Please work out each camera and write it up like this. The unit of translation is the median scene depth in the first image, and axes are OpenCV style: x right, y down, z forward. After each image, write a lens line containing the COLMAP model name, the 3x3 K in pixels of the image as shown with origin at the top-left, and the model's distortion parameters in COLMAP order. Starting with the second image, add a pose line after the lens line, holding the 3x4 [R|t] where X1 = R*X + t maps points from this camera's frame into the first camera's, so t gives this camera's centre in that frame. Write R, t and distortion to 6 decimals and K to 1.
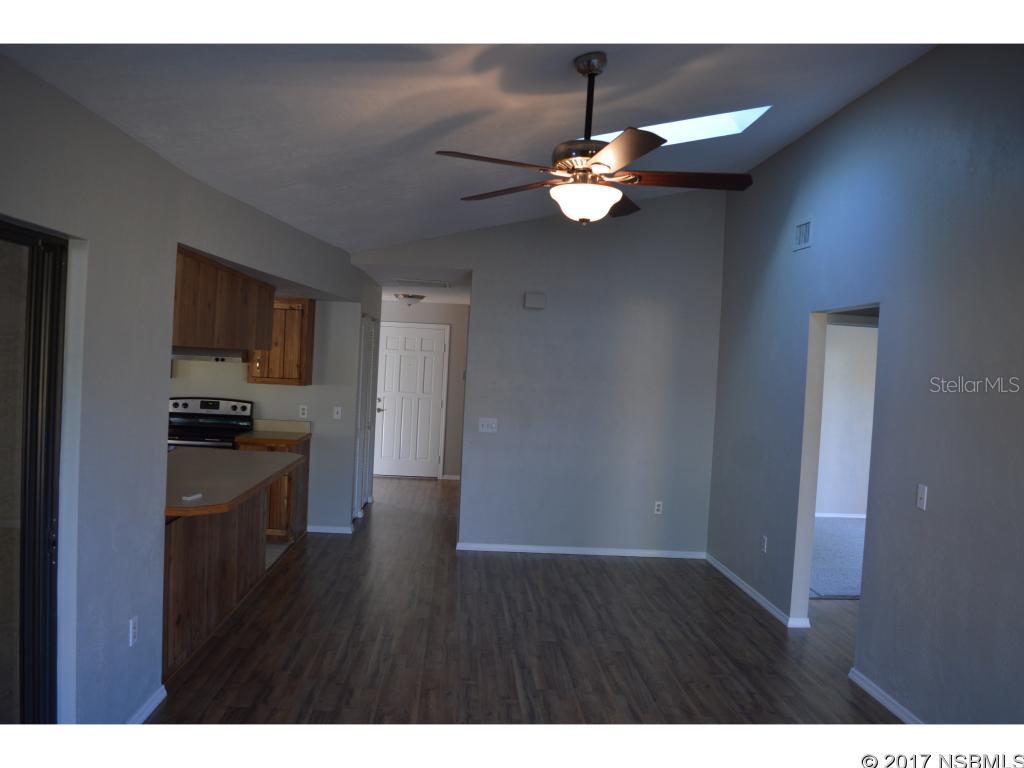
lens RADIAL K [[811.6, 0, 497.8], [0, 811.6, 380.8], [0, 0, 1]] dist [-0.091543, 0.041599]
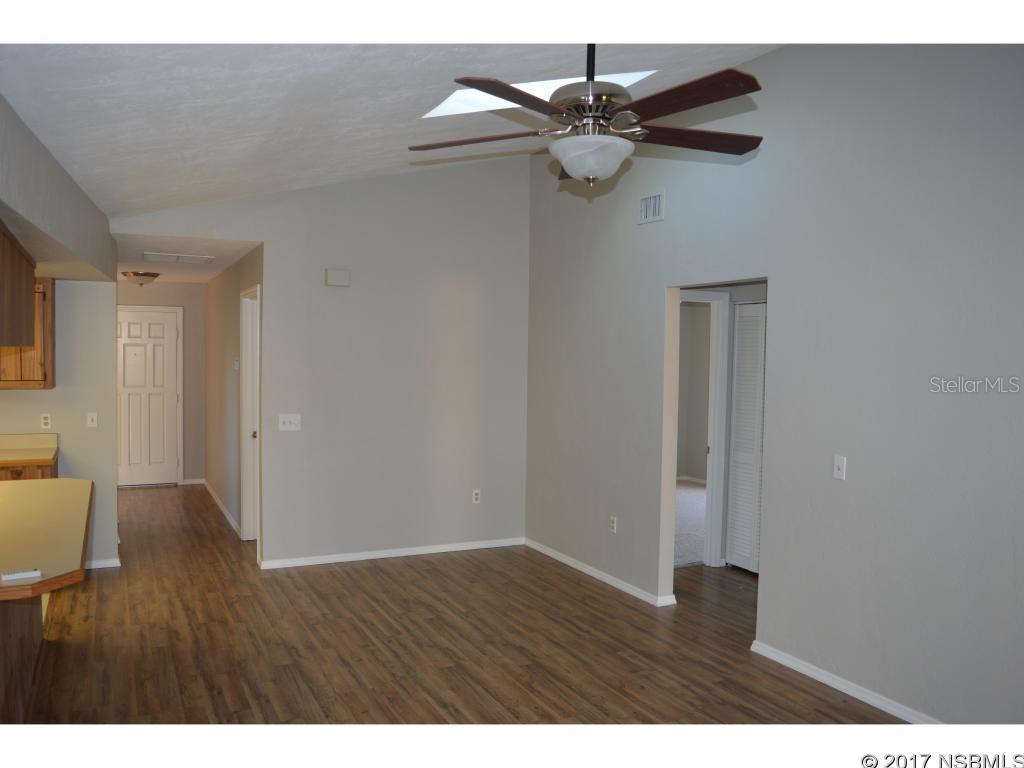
lens RADIAL K [[811.6, 0, 497.8], [0, 811.6, 380.8], [0, 0, 1]] dist [-0.091543, 0.041599]
pose [[0.917501, -0.052413, 0.394265, -0.176809], [0.041668, 0.998491, 0.035772, -0.013100], [-0.395545, -0.016393, 0.918300, 0.150534]]
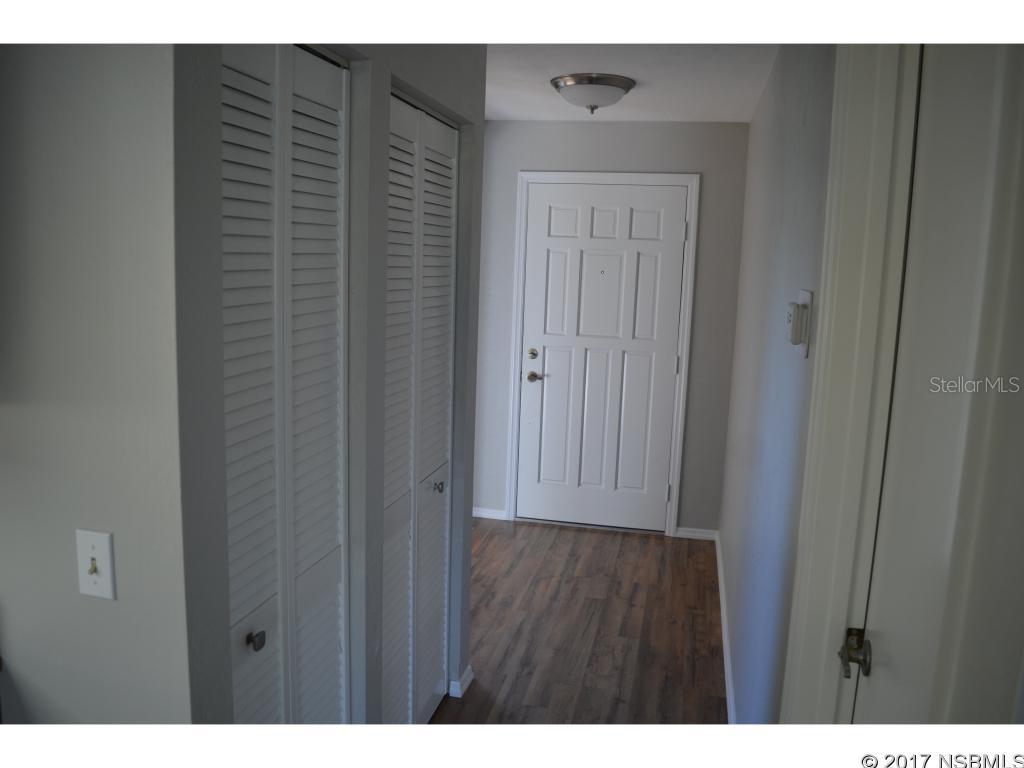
lens RADIAL K [[811.6, 0, 497.8], [0, 811.6, 380.8], [0, 0, 1]] dist [-0.091543, 0.041599]
pose [[0.960573, 0.027411, -0.276675, -0.082416], [0.007001, 0.992428, 0.122627, -0.028476], [0.277941, -0.119729, 0.953107, 1.106402]]
